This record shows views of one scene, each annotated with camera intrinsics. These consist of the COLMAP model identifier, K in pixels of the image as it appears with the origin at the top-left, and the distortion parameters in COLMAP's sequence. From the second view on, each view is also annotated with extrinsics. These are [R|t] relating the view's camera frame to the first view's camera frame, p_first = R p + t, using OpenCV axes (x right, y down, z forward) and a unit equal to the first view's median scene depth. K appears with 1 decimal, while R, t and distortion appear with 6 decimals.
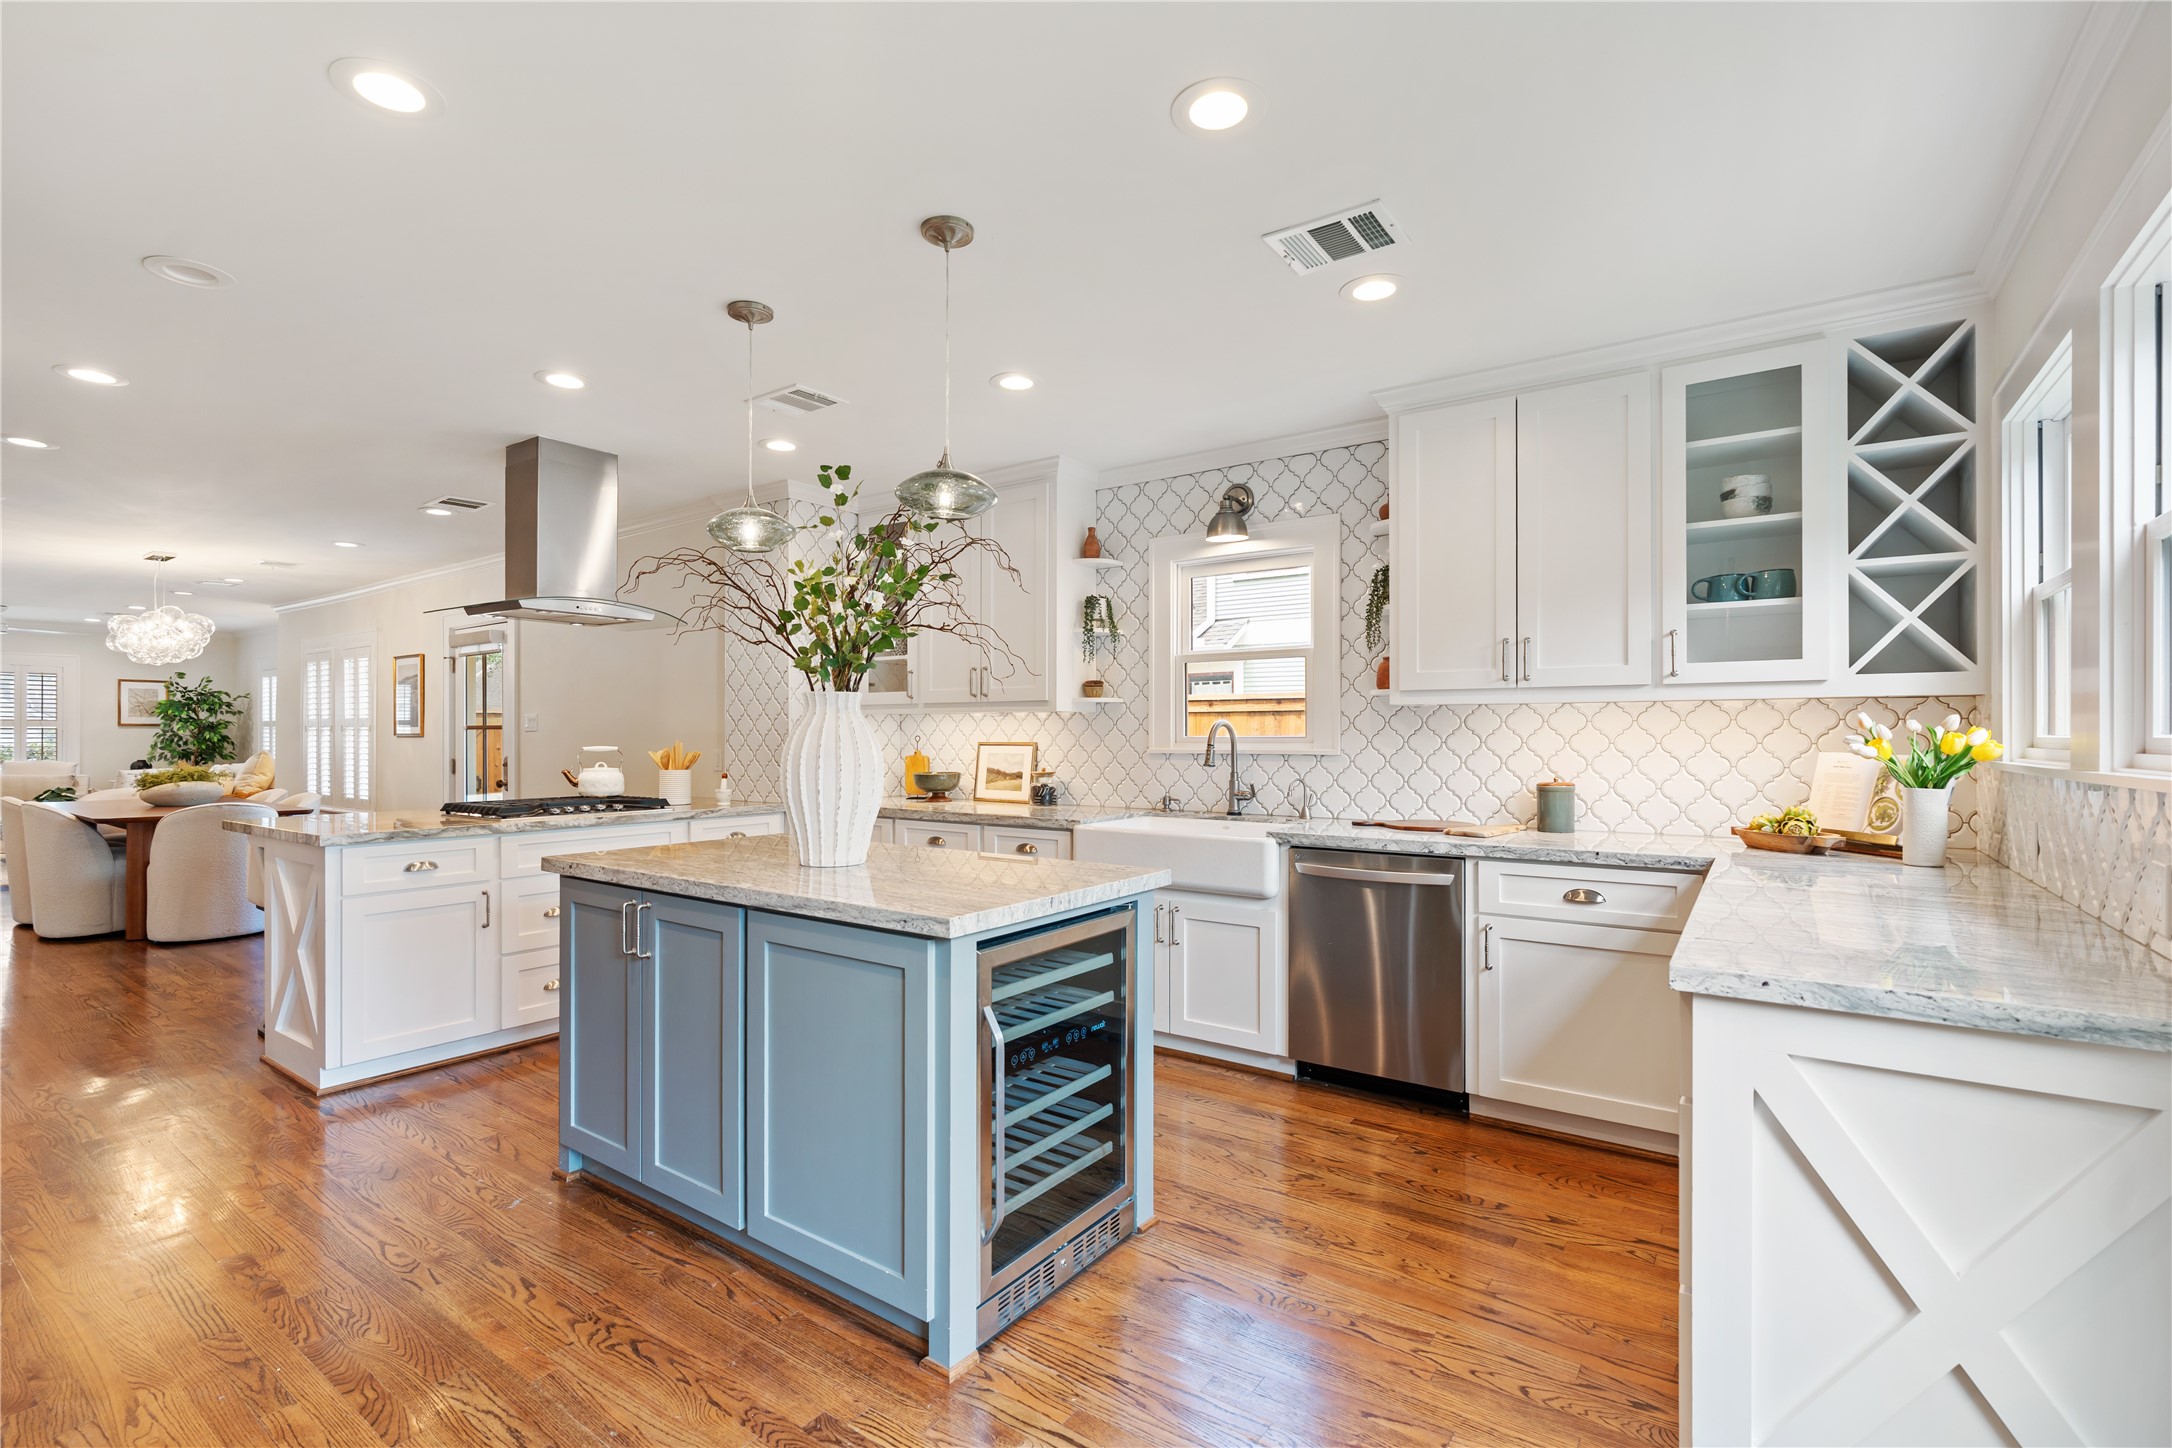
lens RADIAL K [[977.4, 0, 1075.4], [0, 977.4, 732.1], [0, 0, 1]] dist [-0.009677, 0.003849]
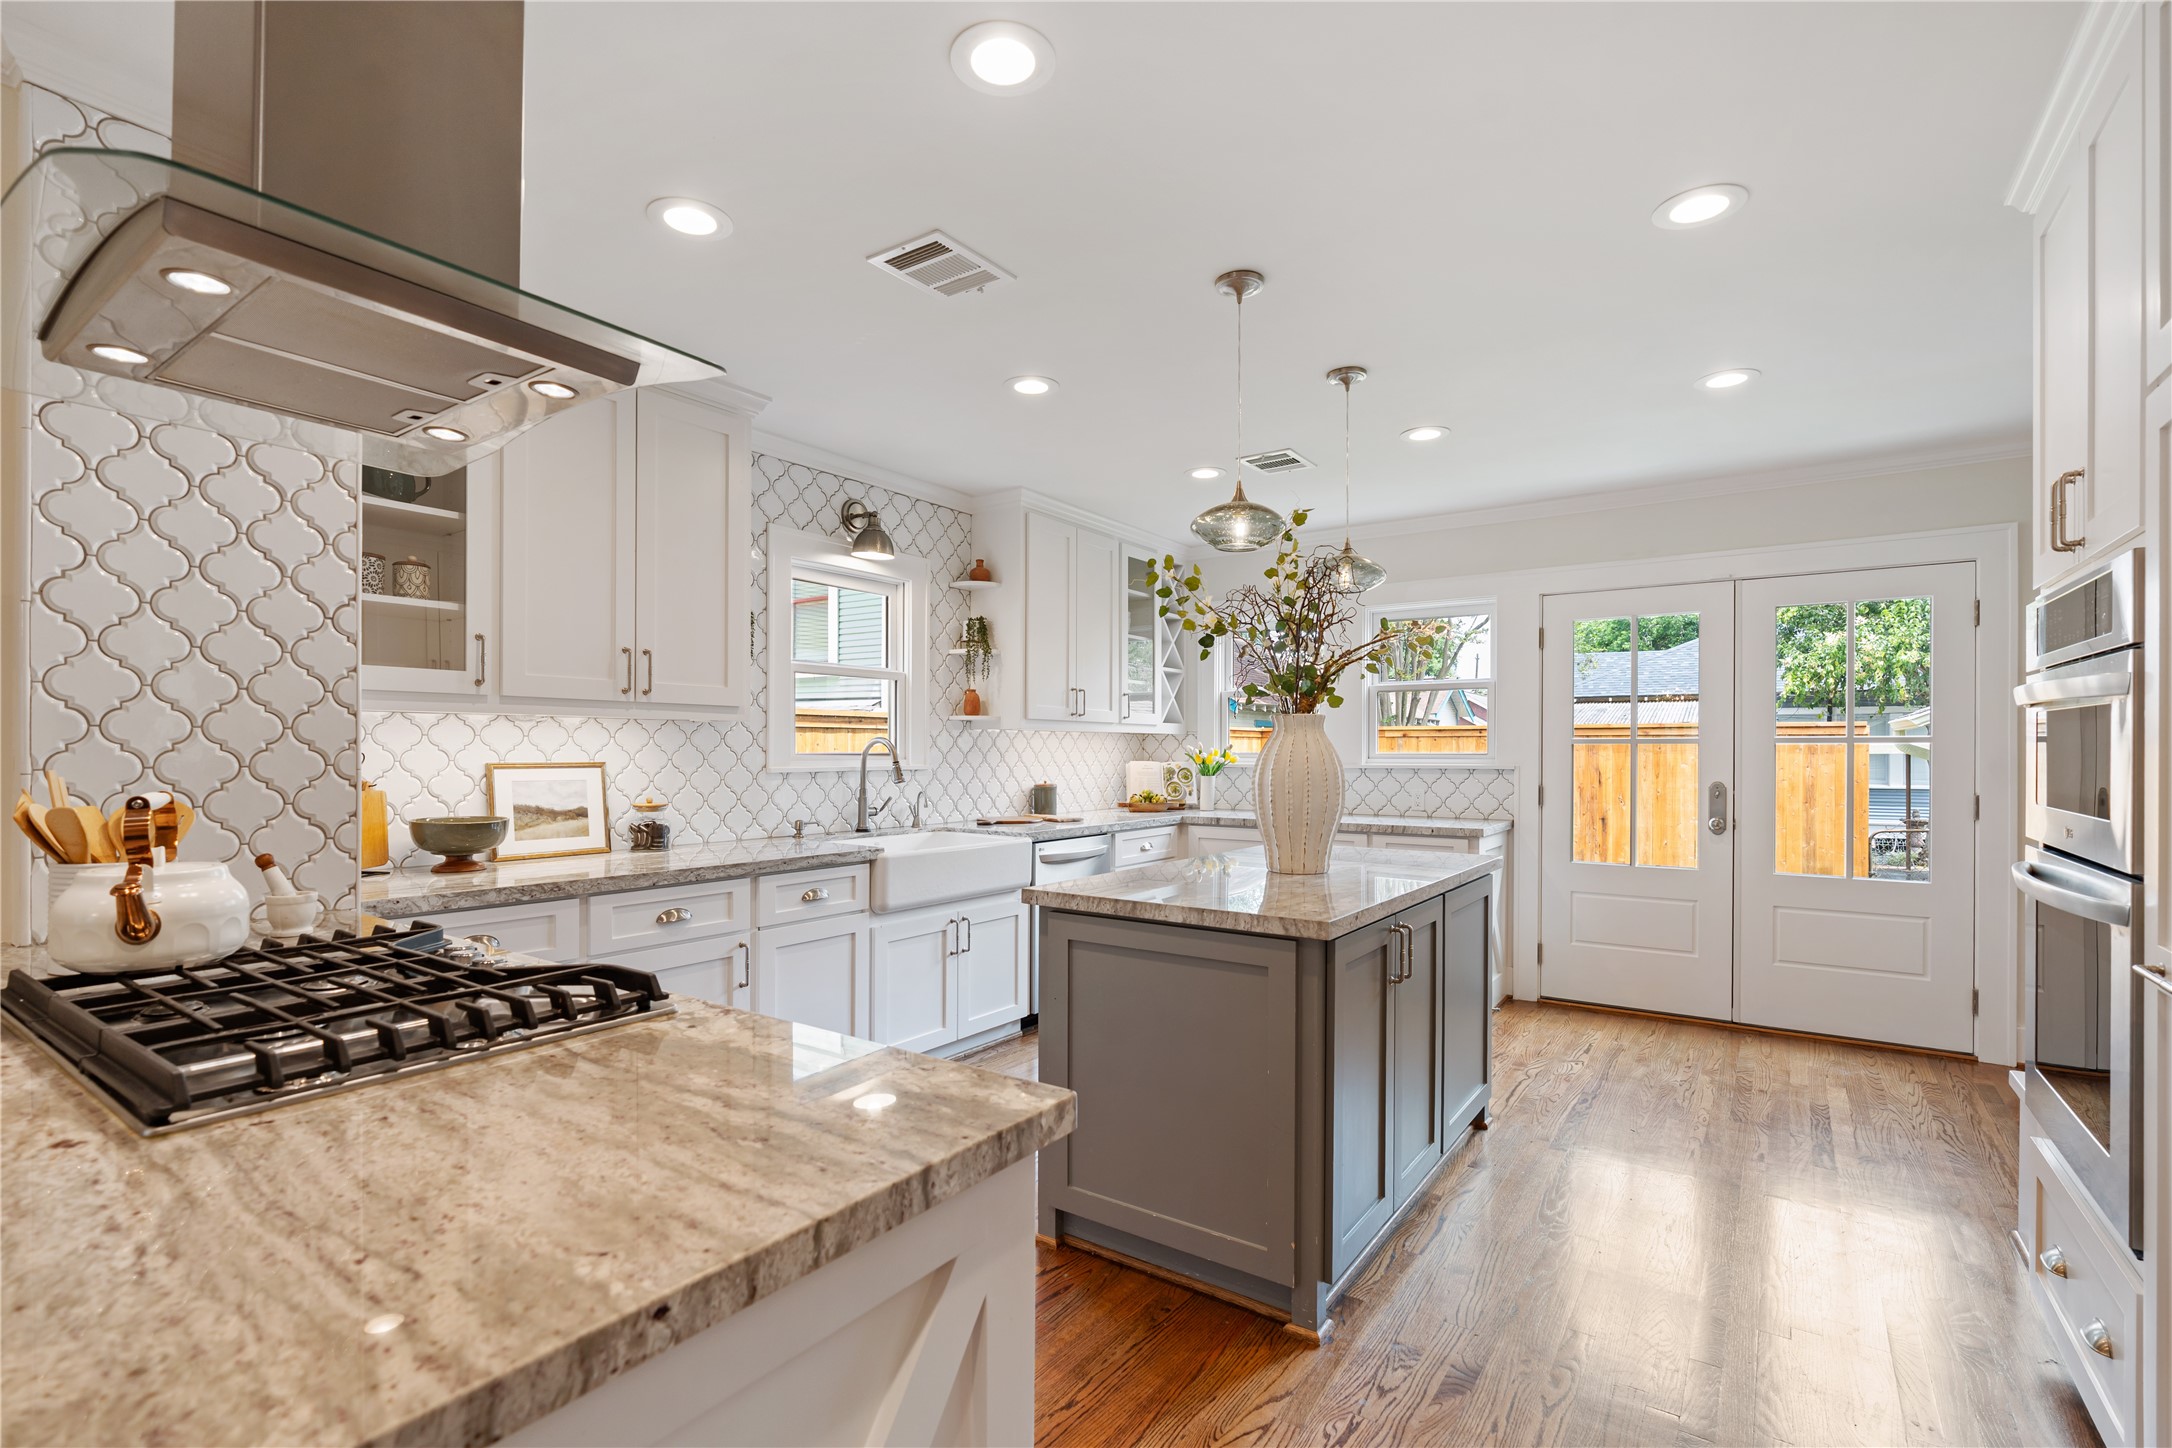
lens RADIAL K [[977.4, 0, 1084.1], [0, 977.4, 760.1], [0, 0, 1]] dist [-0.009677, 0.003849]
pose [[0.000166, -0.010156, 0.999948, -0.705610], [-0.005503, 0.999933, 0.010157, -0.000032], [-0.999985, -0.005504, 0.000111, 0.650278]]
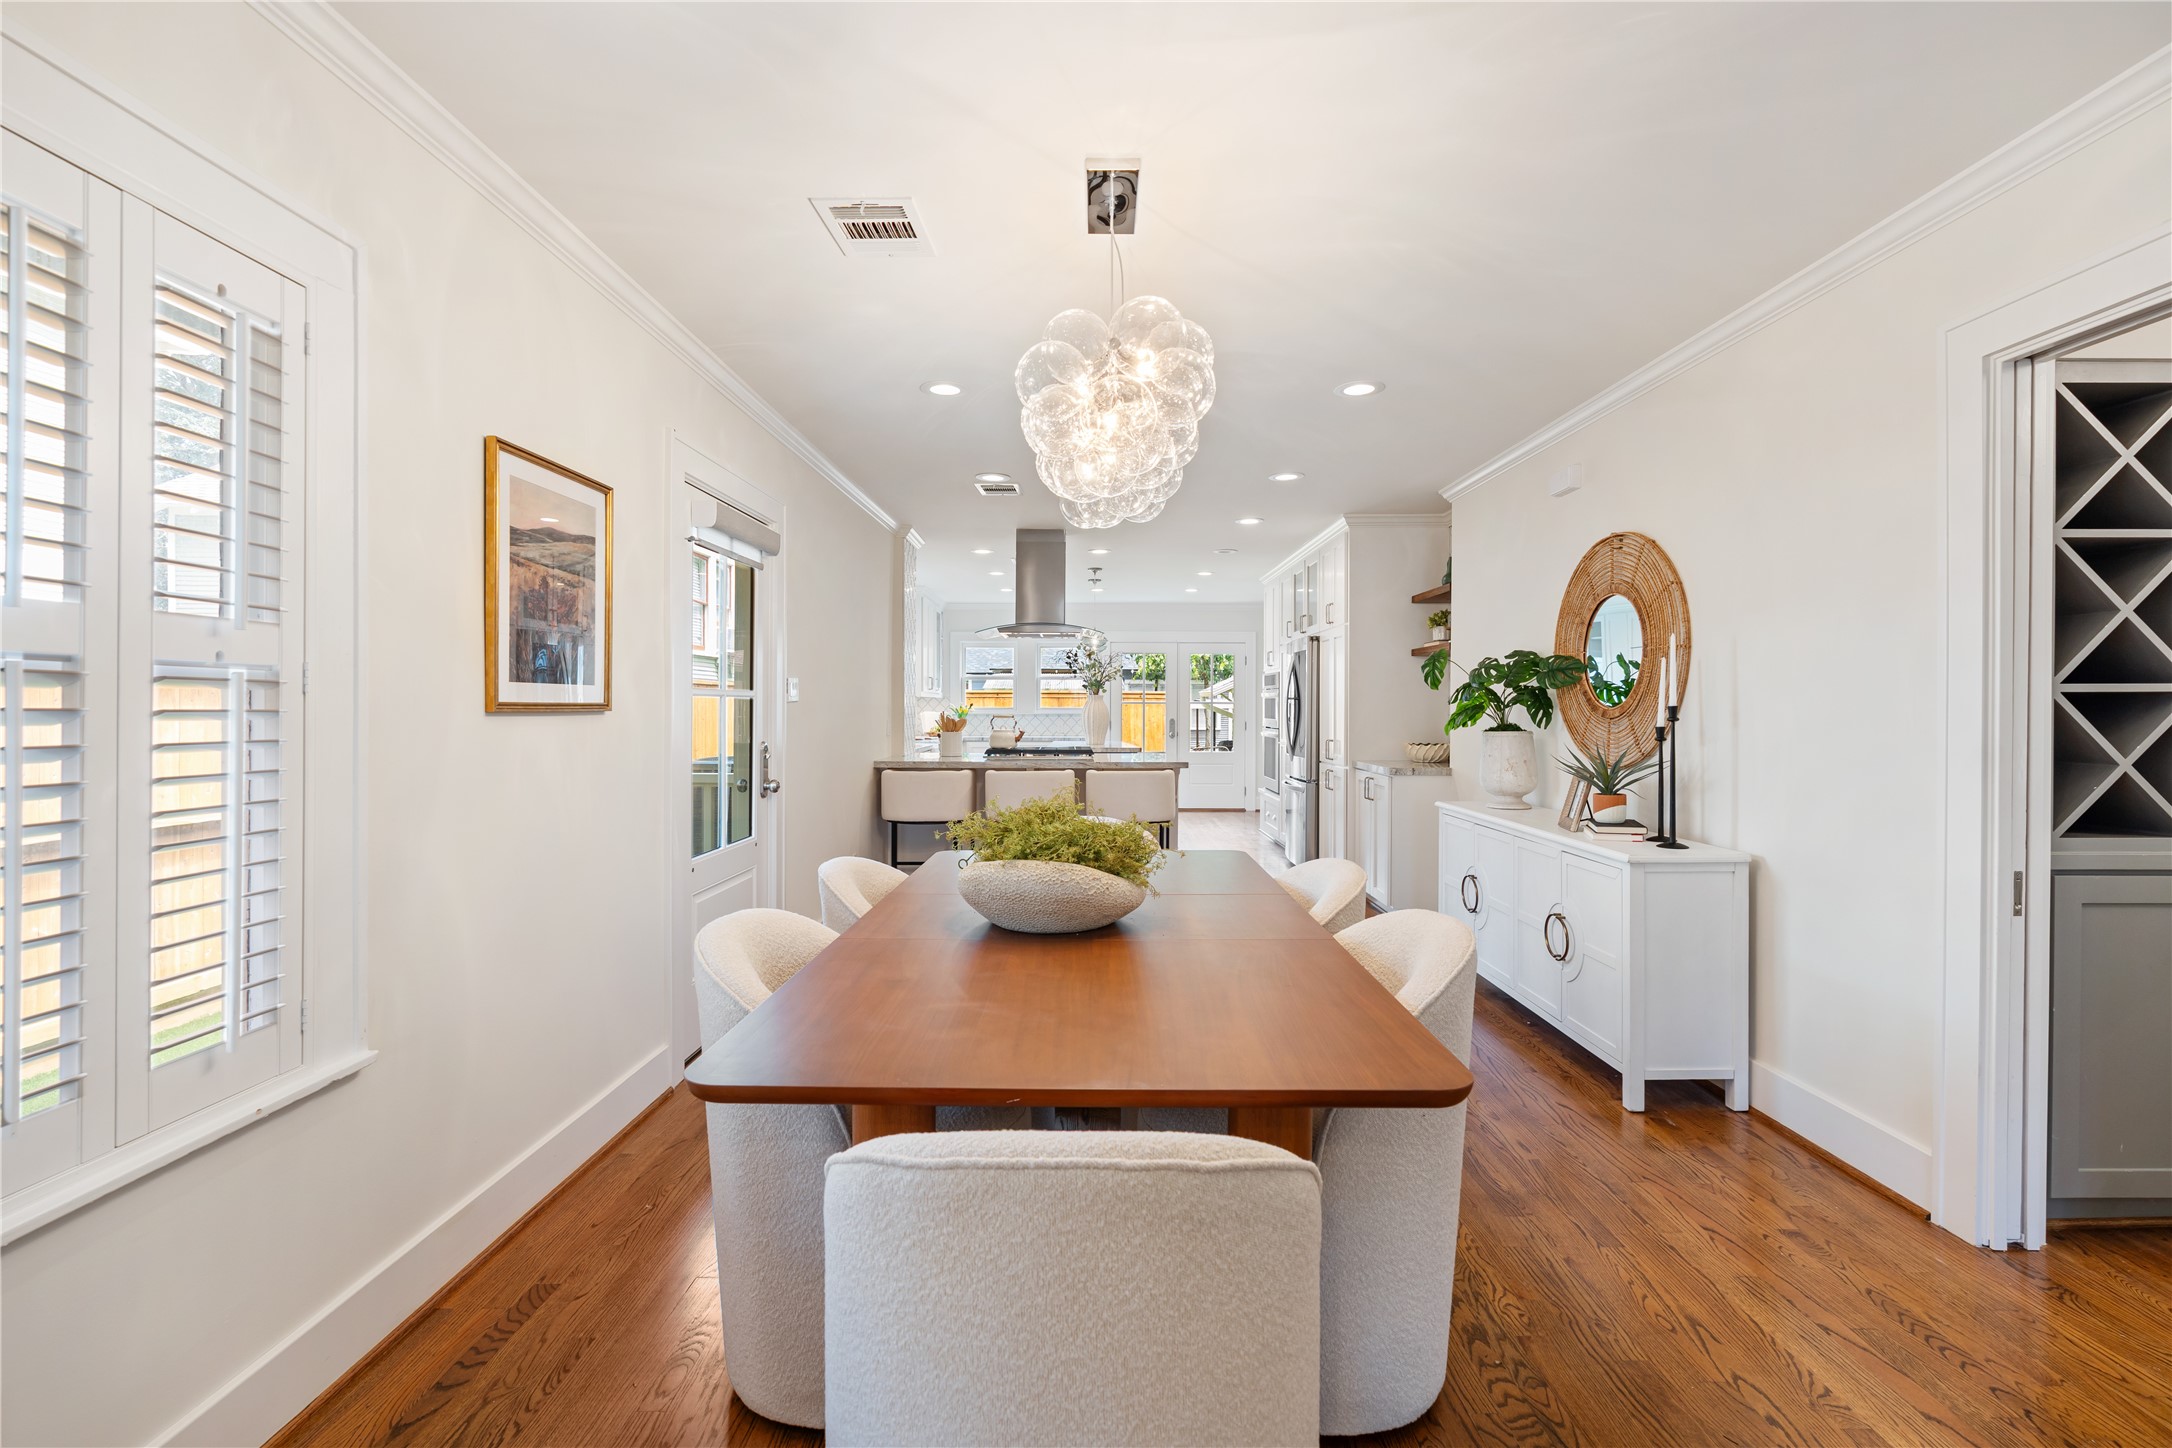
lens RADIAL K [[977.4, 0, 1088.0], [0, 977.4, 706.7], [0, 0, 1]] dist [-0.009677, 0.003849]
pose [[-0.578539, -0.001672, 0.815653, -1.618646], [-0.005380, 0.999984, -0.001766, 0.003205], [-0.815637, -0.005410, -0.578538, 1.597399]]
